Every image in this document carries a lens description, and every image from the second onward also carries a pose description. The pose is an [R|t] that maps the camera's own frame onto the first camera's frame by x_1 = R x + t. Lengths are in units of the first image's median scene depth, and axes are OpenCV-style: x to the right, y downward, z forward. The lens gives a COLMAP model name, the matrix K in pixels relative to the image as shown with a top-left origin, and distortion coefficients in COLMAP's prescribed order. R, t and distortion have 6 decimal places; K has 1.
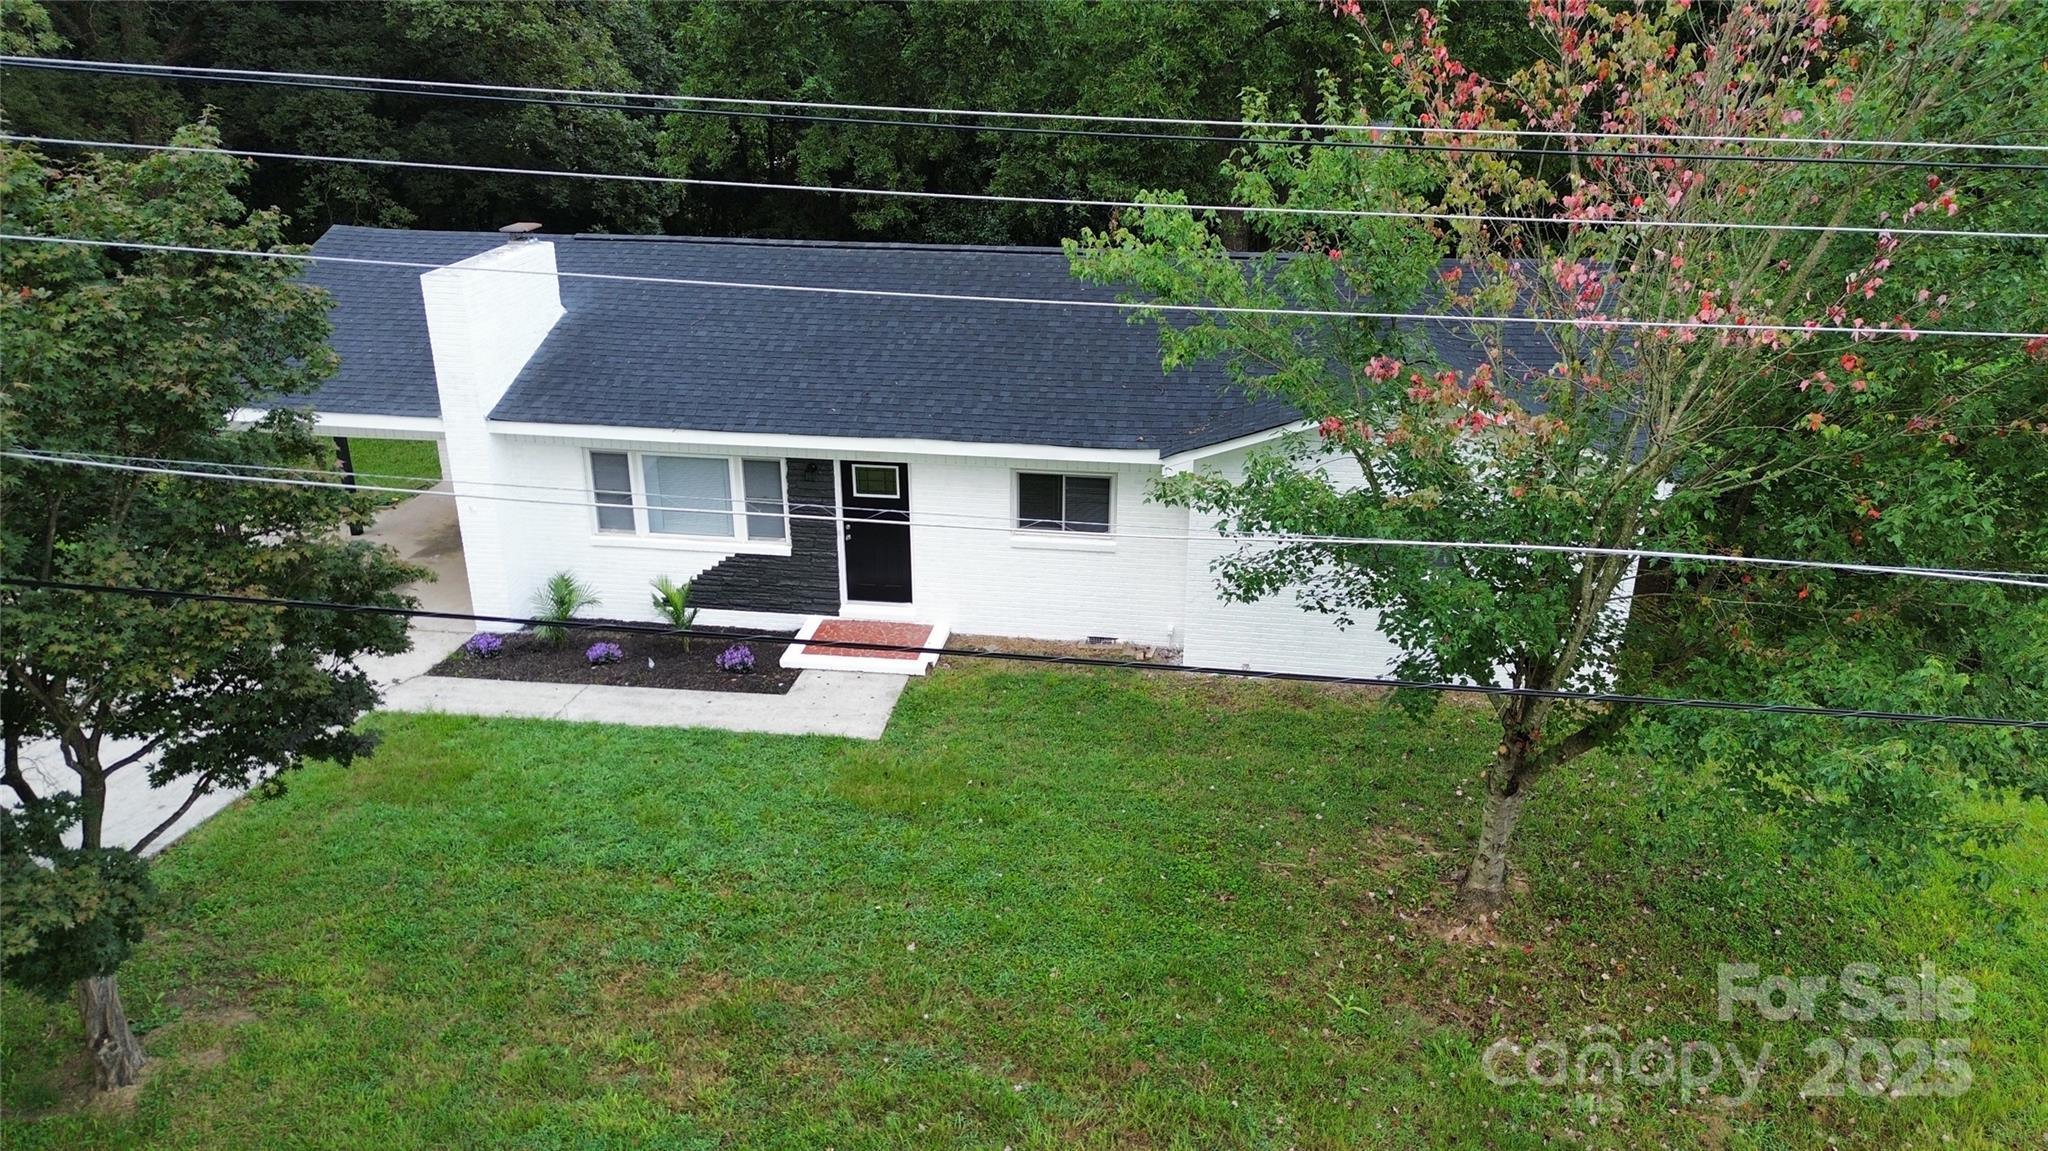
lens RADIAL K [[1436.6, 0, 1034.3], [0, 1436.6, 587.5], [0, 0, 1]] dist [0.056341, -0.004427]
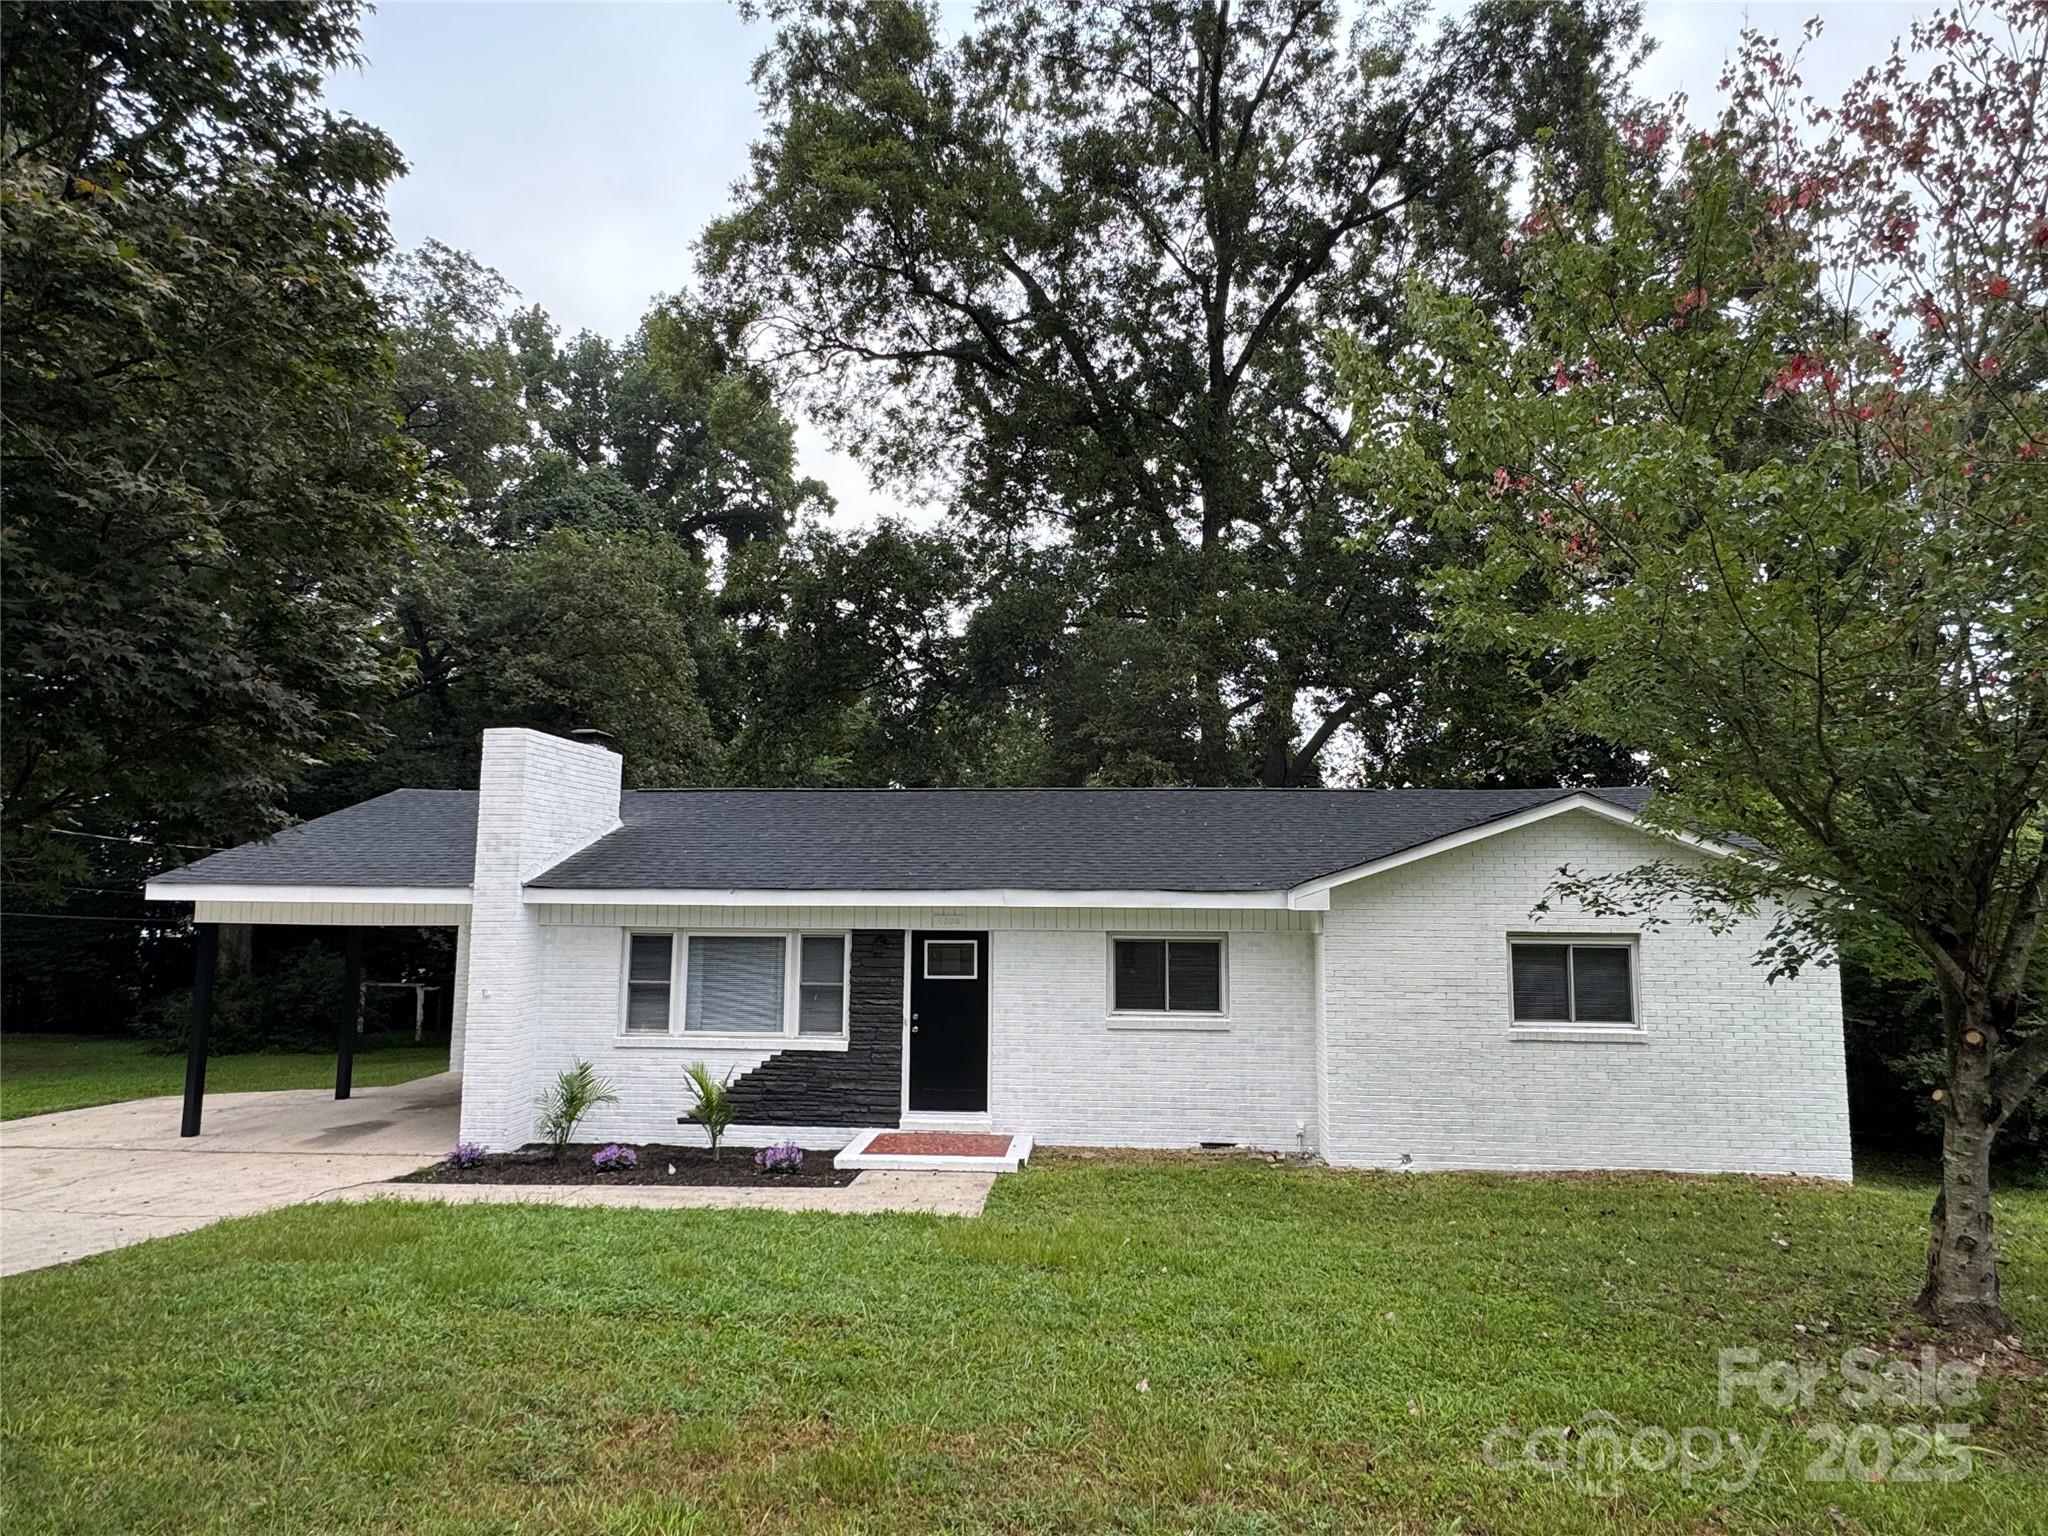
lens RADIAL K [[1152.3, 0, 1029.2], [0, 1152.3, 751.8], [0, 0, 1]] dist [-0.013086, 0.004086]
pose [[0.998275, 0.009940, 0.057865, -0.104647], [0.019951, 0.869488, -0.493550, 0.166921], [-0.055219, 0.493853, 0.867790, 0.316054]]
